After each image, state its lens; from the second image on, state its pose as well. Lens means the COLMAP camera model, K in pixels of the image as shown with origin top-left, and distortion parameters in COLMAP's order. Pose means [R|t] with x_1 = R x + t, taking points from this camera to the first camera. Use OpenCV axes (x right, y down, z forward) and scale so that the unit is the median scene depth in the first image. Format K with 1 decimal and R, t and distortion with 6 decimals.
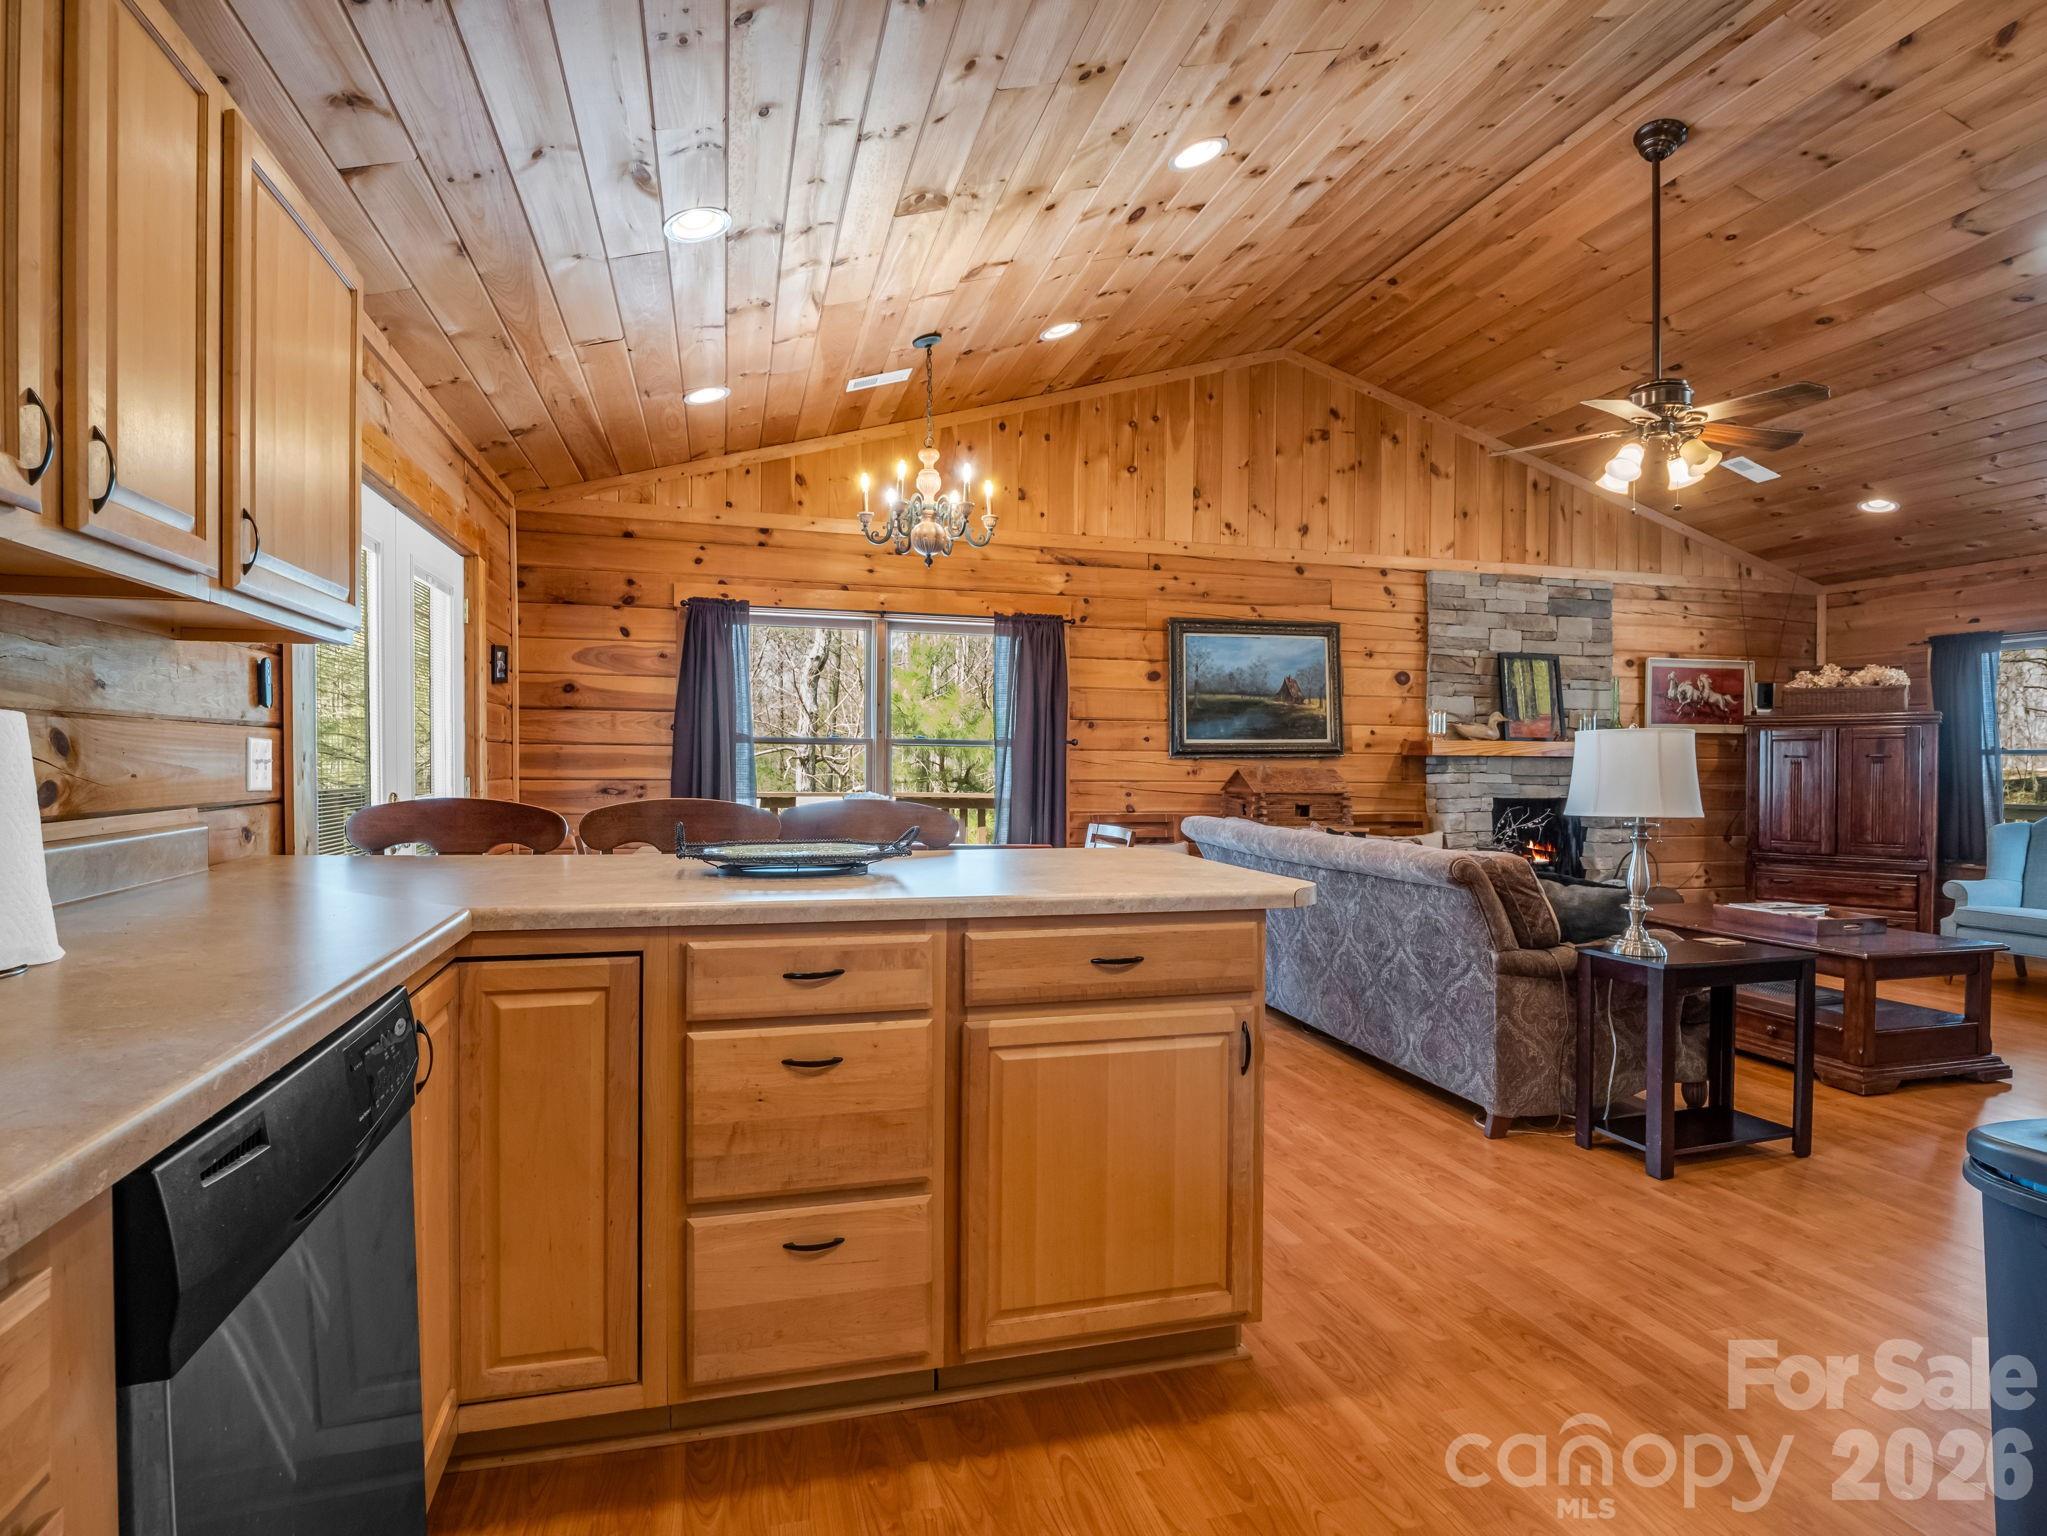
lens RADIAL K [[1030.8, 0, 1023.5], [0, 1030.8, 768.0], [0, 0, 1]] dist [-0.001873, -0.020177]
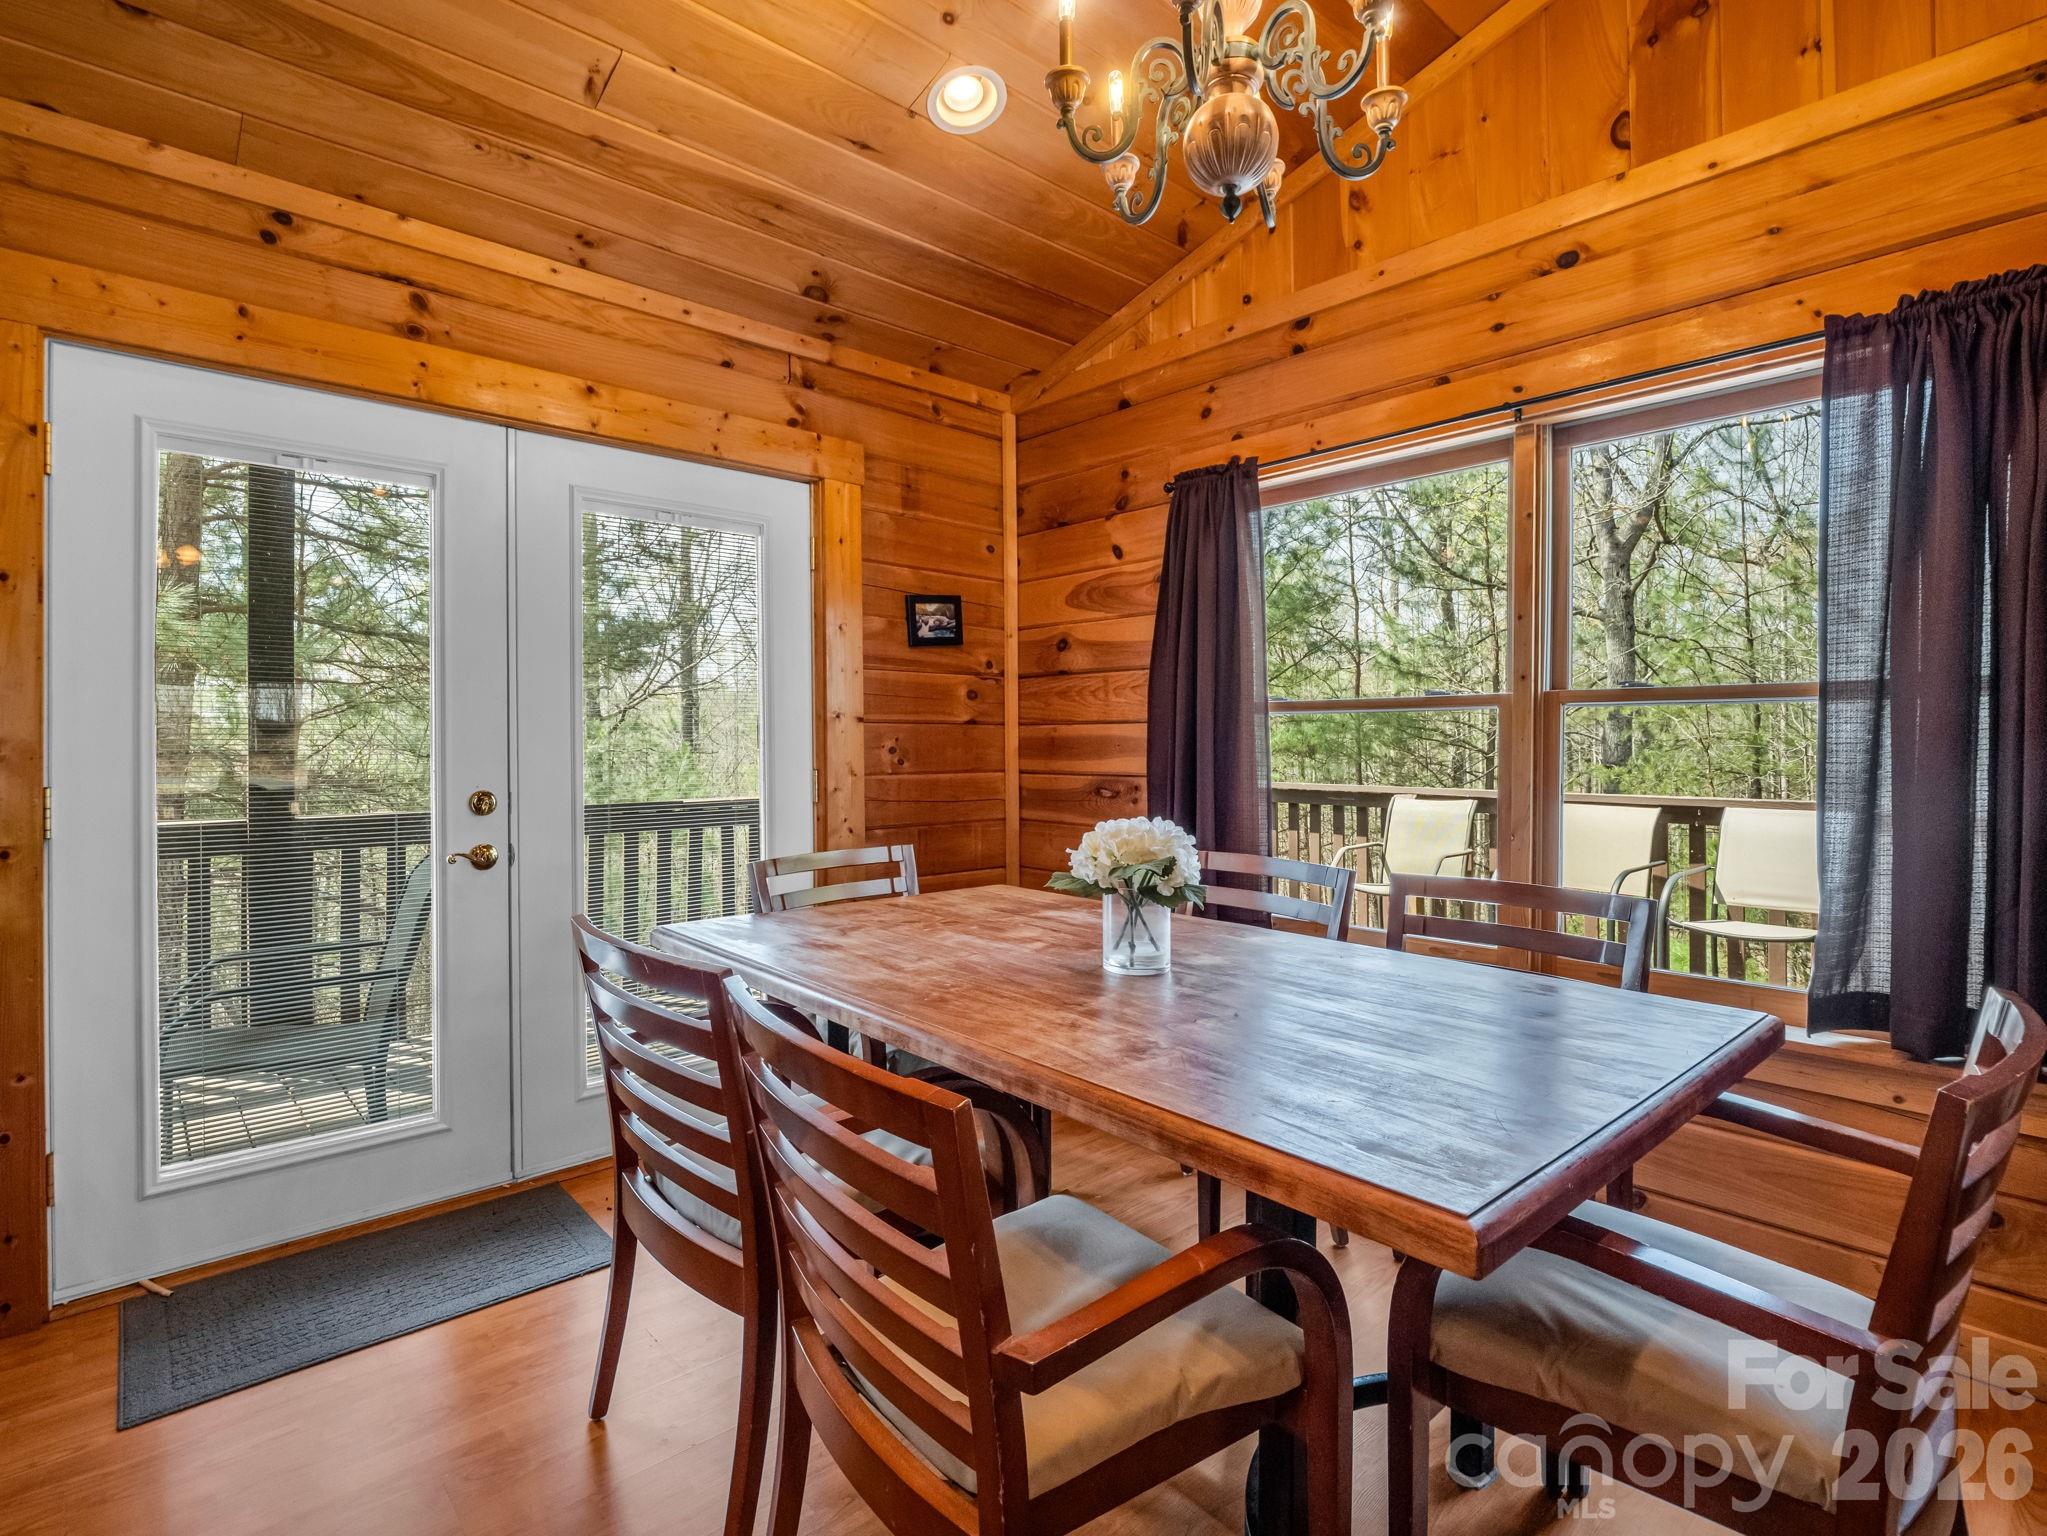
lens RADIAL K [[1030.8, 0, 1023.5], [0, 1030.8, 768.0], [0, 0, 1]] dist [-0.001873, -0.020177]
pose [[0.441752, 0.004312, -0.897127, 0.182032], [-0.003158, 0.999990, 0.003251, 0.005223], [0.897132, 0.001396, 0.441761, 0.649863]]
